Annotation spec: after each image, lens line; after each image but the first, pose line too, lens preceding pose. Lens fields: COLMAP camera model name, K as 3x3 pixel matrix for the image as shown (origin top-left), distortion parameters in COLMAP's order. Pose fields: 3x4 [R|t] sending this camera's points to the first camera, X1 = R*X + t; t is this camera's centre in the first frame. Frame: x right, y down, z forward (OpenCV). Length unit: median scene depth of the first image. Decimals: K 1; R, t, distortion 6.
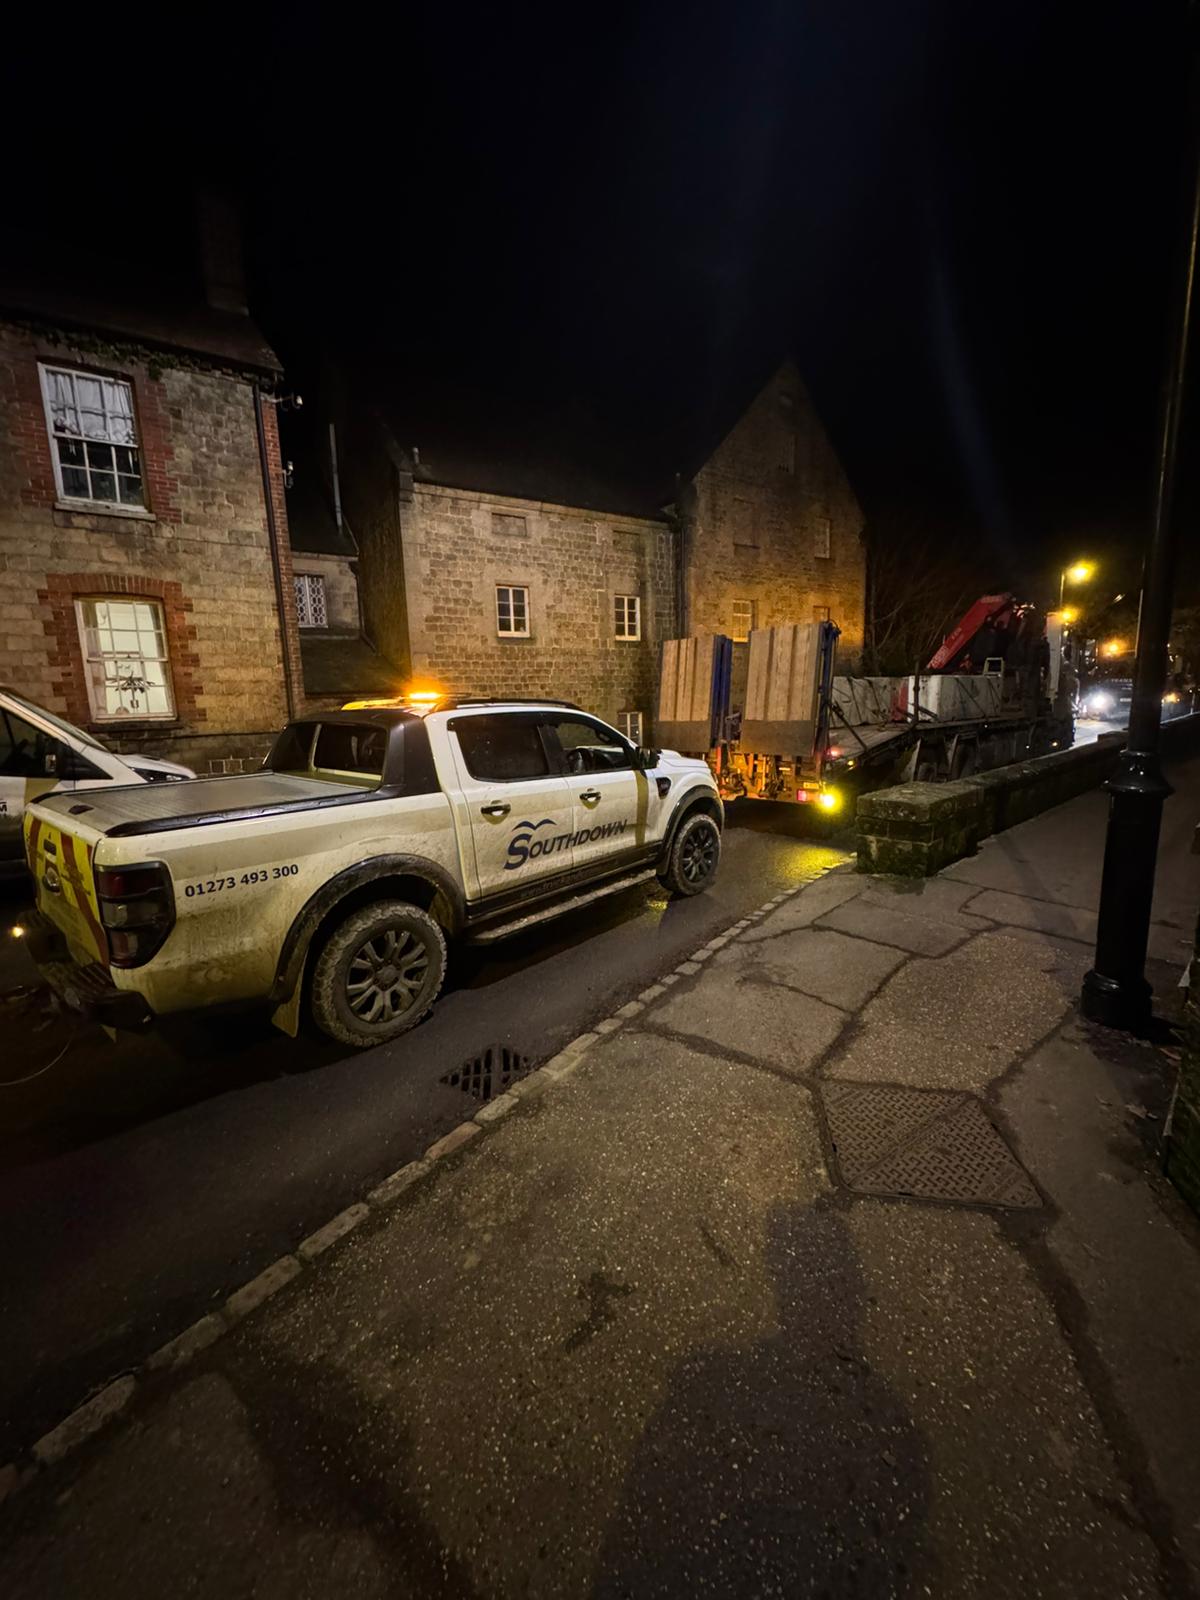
lens RADIAL K [[637.4, 0, 600.0], [0, 637.4, 800.0], [0, 0, 1]] dist [0.000324, 0.000689]
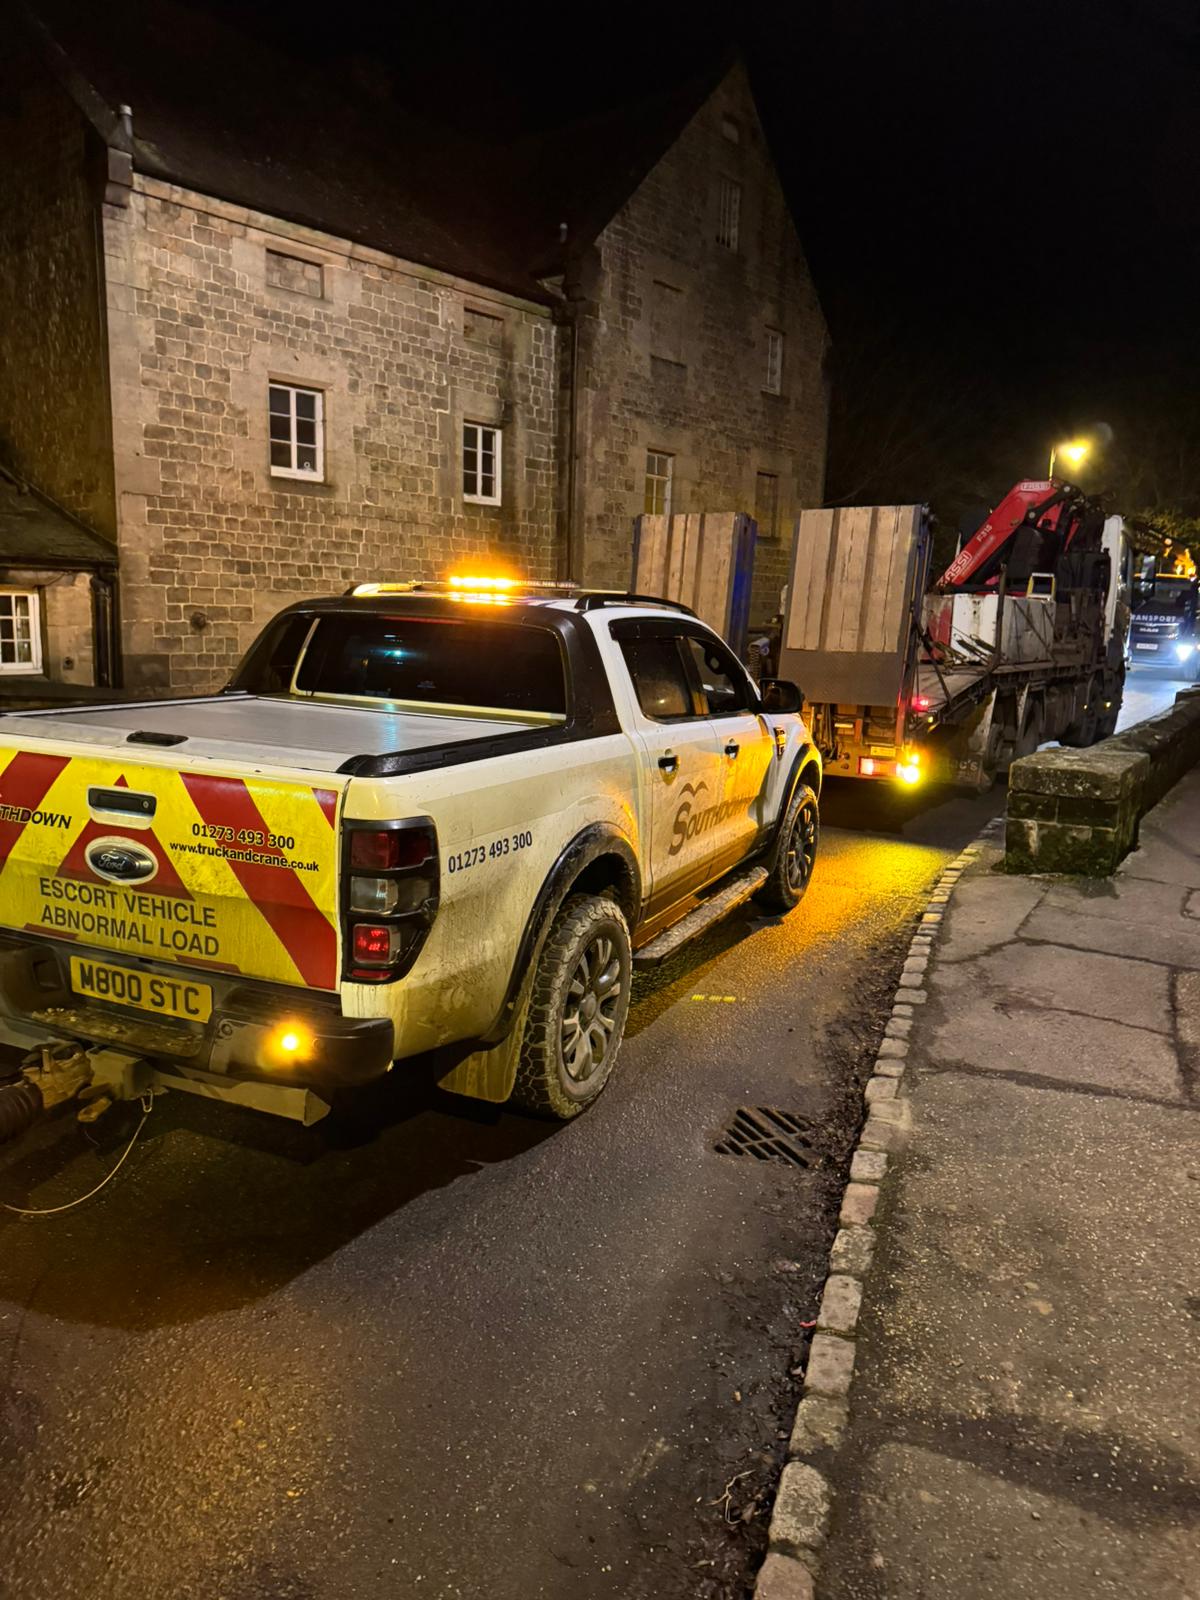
lens RADIAL K [[1125.2, 0, 600.0], [0, 1125.2, 800.0], [0, 0, 1]] dist [0.083563, -0.120559]
pose [[0.958893, 0.009709, 0.283601, -0.241708], [-0.012255, 0.999899, 0.007203, 0.019827], [-0.283502, -0.010382, 0.958915, -0.040734]]
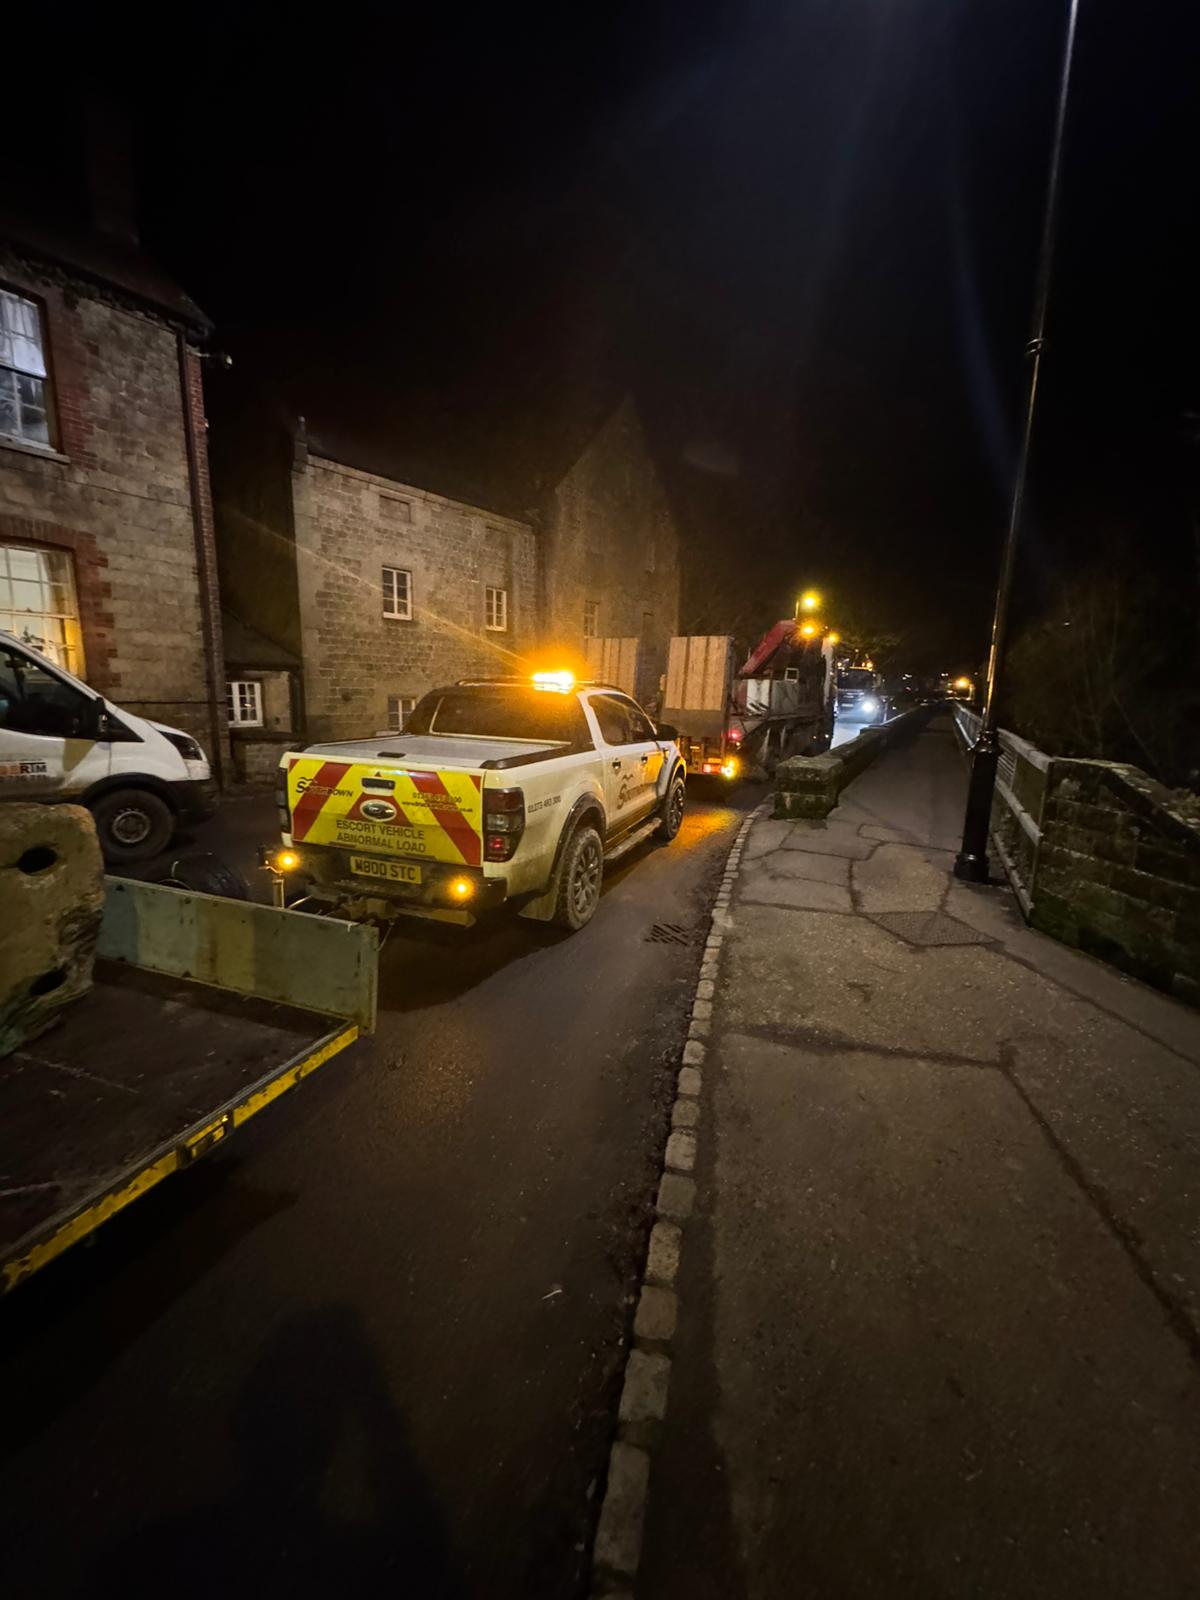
lens RADIAL K [[637.4, 0, 600.0], [0, 637.4, 800.0], [0, 0, 1]] dist [0.000324, 0.000689]
pose [[0.935993, -0.011613, 0.351827, -0.293203], [0.005820, 0.999830, 0.017521, 0.028768], [-0.351971, -0.014352, 0.935901, -0.117296]]
